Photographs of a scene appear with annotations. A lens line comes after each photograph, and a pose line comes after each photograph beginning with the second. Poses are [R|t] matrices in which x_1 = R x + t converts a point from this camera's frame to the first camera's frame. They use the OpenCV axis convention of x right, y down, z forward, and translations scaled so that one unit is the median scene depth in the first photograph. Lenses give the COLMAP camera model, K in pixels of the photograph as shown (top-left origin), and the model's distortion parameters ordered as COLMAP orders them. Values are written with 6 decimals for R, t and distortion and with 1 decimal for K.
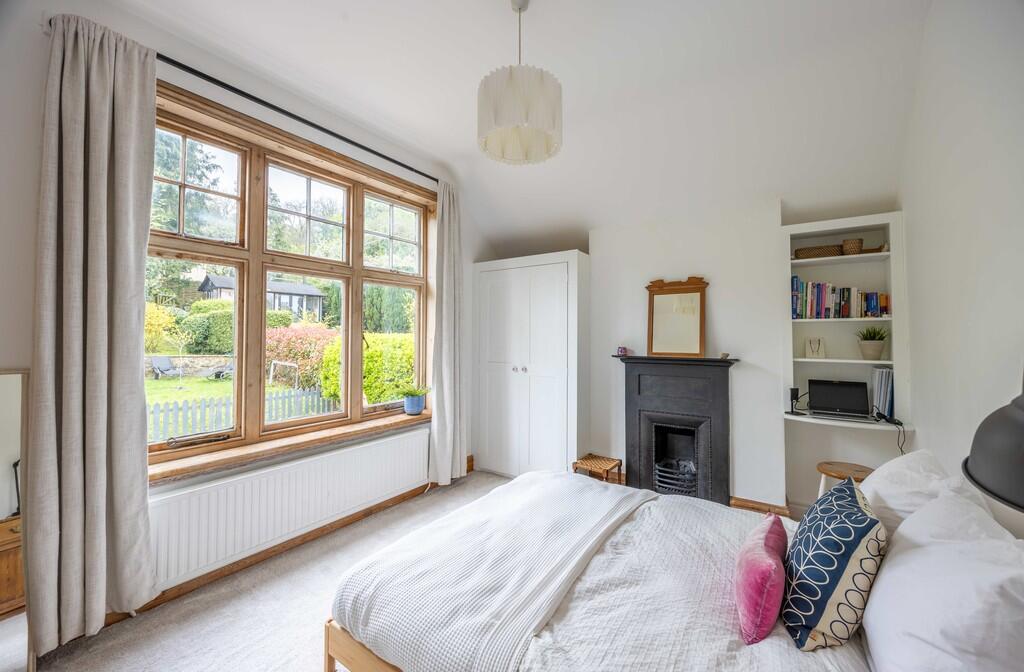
lens RADIAL K [[393.3, 0, 510.6], [0, 393.3, 333.5], [0, 0, 1]] dist [-0.000437, -0.000009]
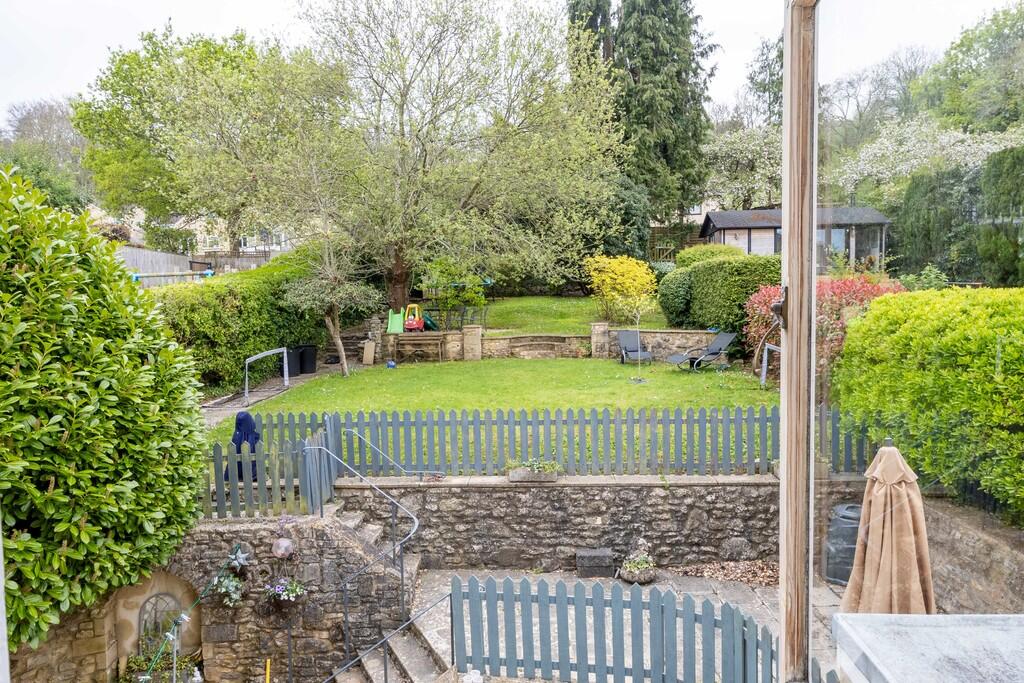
lens RADIAL K [[631.8, 0, 510.1], [0, 631.8, 341.4], [0, 0, 1]] dist [0.005156, 0.000870]
pose [[0.550684, 0.031966, -0.834101, -0.045272], [0.033412, 0.997621, 0.060292, -0.000843], [0.834045, -0.061071, 0.548306, 0.171135]]
